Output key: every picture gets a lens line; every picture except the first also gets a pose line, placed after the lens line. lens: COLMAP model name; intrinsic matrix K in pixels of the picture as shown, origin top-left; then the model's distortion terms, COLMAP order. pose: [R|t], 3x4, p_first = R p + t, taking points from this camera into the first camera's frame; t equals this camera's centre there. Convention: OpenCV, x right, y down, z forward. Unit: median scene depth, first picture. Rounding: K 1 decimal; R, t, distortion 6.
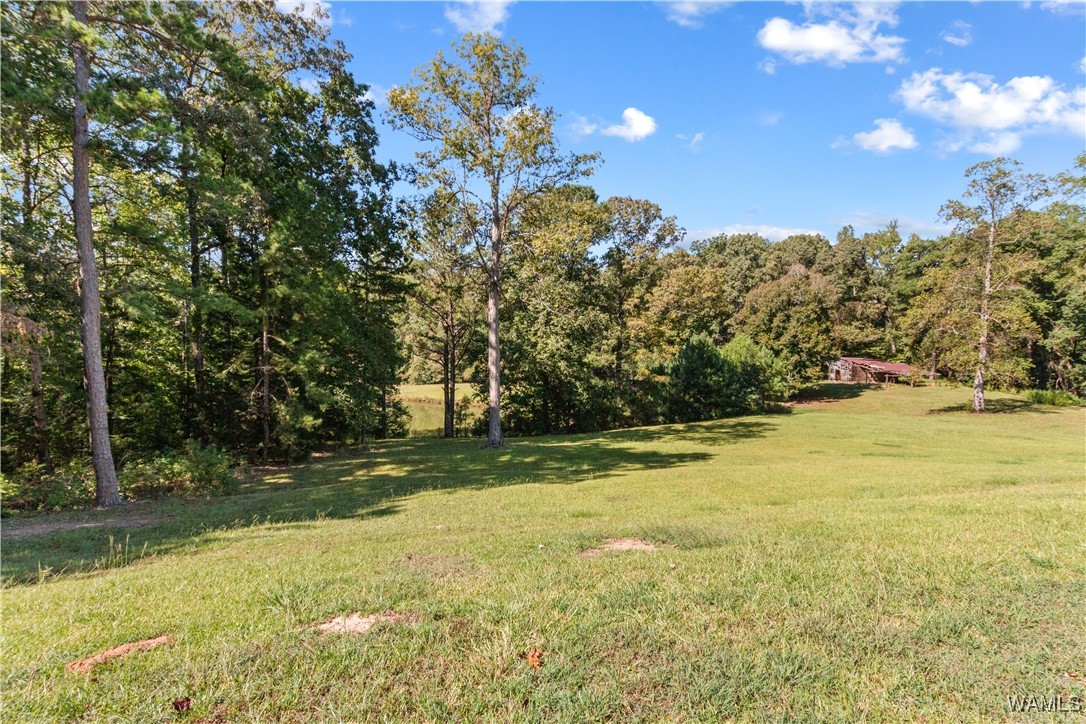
lens RADIAL K [[514.8, 0, 543.0], [0, 514.8, 362.0], [0, 0, 1]] dist [0.002762, -0.001048]
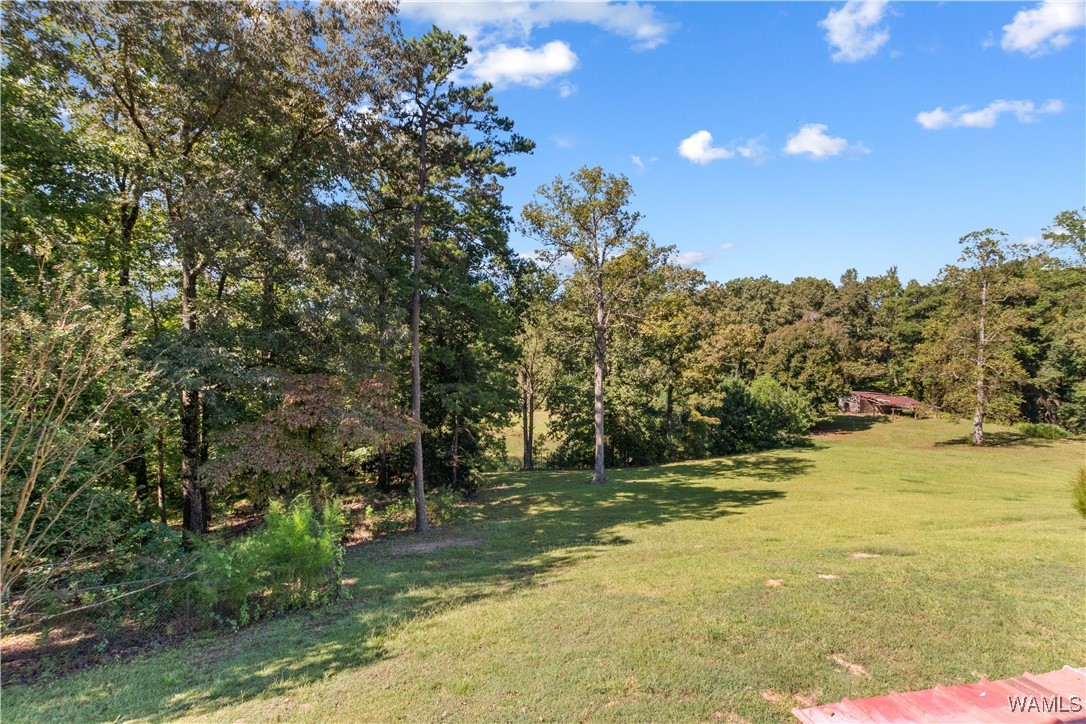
lens RADIAL K [[500.6, 0, 543.0], [0, 500.6, 362.0], [0, 0, 1]] dist [-0.000774, -0.000567]
pose [[0.999991, -0.001098, -0.004001, -0.100212], [0.000919, 0.999007, -0.044543, -0.033111], [0.004046, 0.044539, 0.998999, -0.103506]]
